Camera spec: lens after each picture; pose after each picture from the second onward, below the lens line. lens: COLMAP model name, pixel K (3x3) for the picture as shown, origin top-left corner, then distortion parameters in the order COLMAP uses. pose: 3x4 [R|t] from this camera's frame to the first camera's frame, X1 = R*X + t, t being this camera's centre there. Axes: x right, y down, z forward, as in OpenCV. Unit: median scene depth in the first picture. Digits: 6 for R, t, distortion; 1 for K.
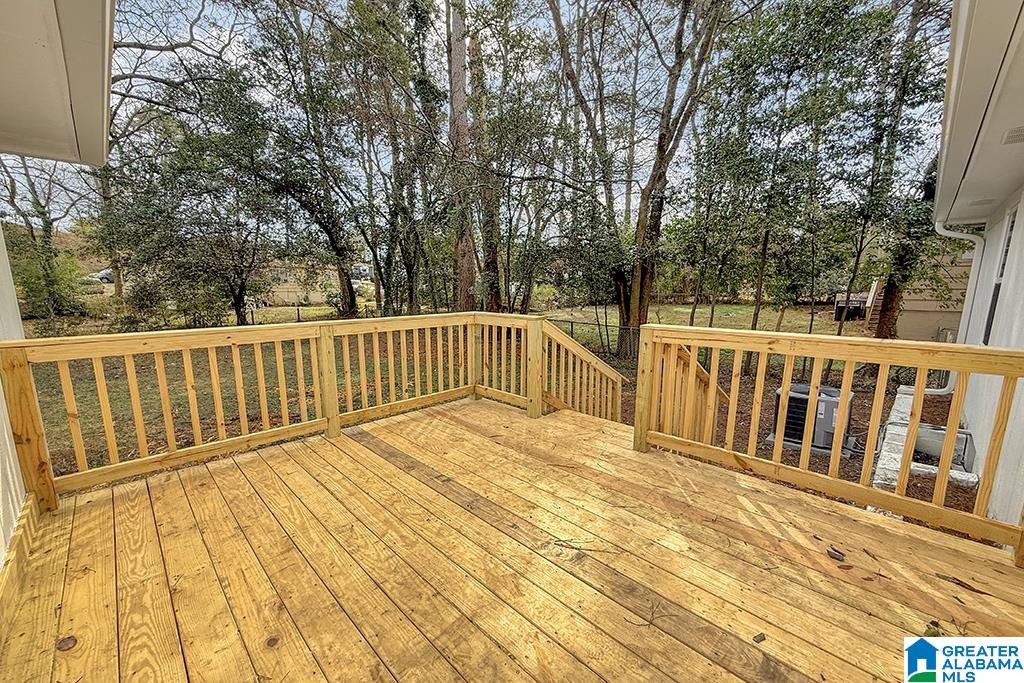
lens RADIAL K [[399.9, 0, 504.7], [0, 399.9, 357.4], [0, 0, 1]] dist [-0.000694, 0.000055]
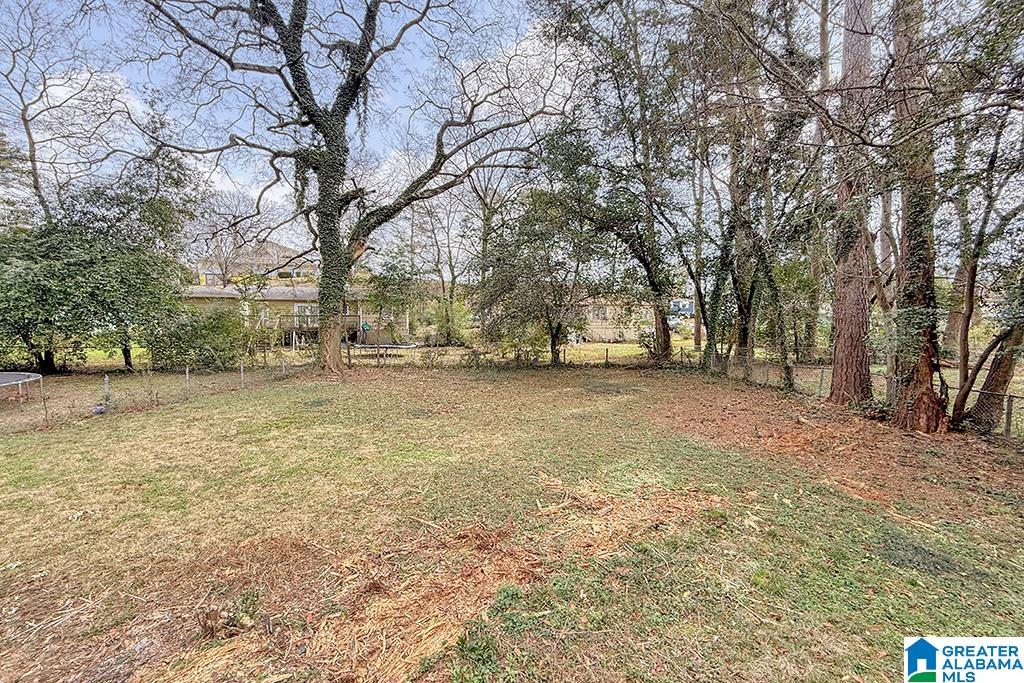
lens RADIAL K [[409.3, 0, 513.0], [0, 409.3, 350.9], [0, 0, 1]] dist [-0.001797, -0.000093]
pose [[0.747737, 0.048942, -0.662189, -0.050377], [-0.117866, 0.991225, -0.059832, -0.035733], [0.653450, 0.122788, 0.746945, 0.150446]]
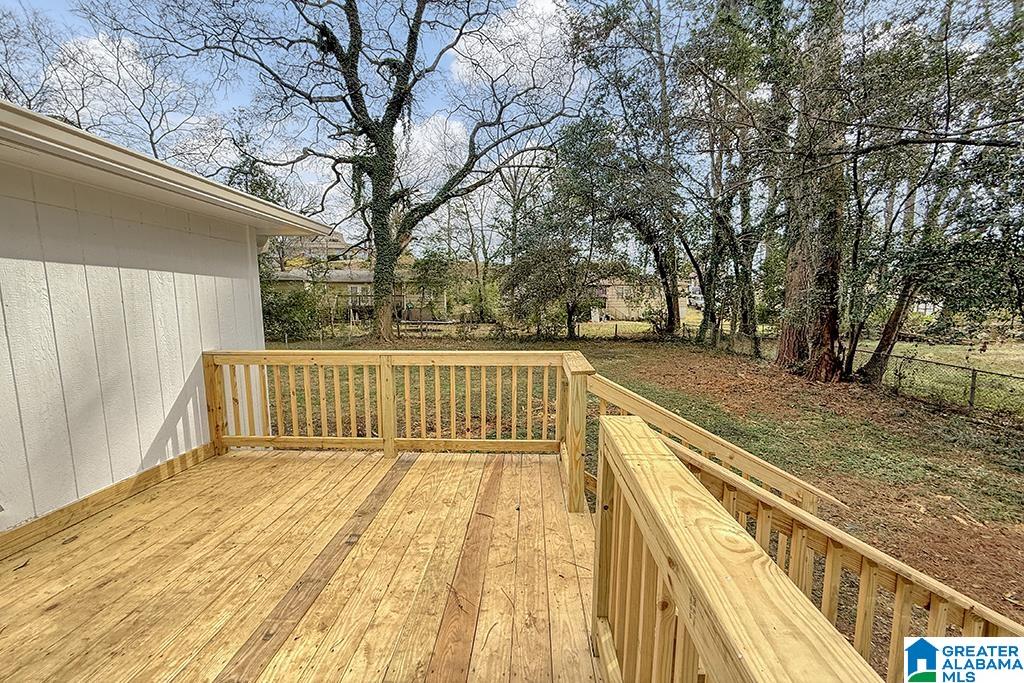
lens RADIAL K [[401.1, 0, 511.1], [0, 401.1, 354.2], [0, 0, 1]] dist [-0.000623, 0.000053]
pose [[0.684848, 0.095698, -0.722375, 0.077607], [-0.128170, 0.991703, 0.009865, -0.018305], [0.717326, 0.085831, 0.691431, 0.065681]]
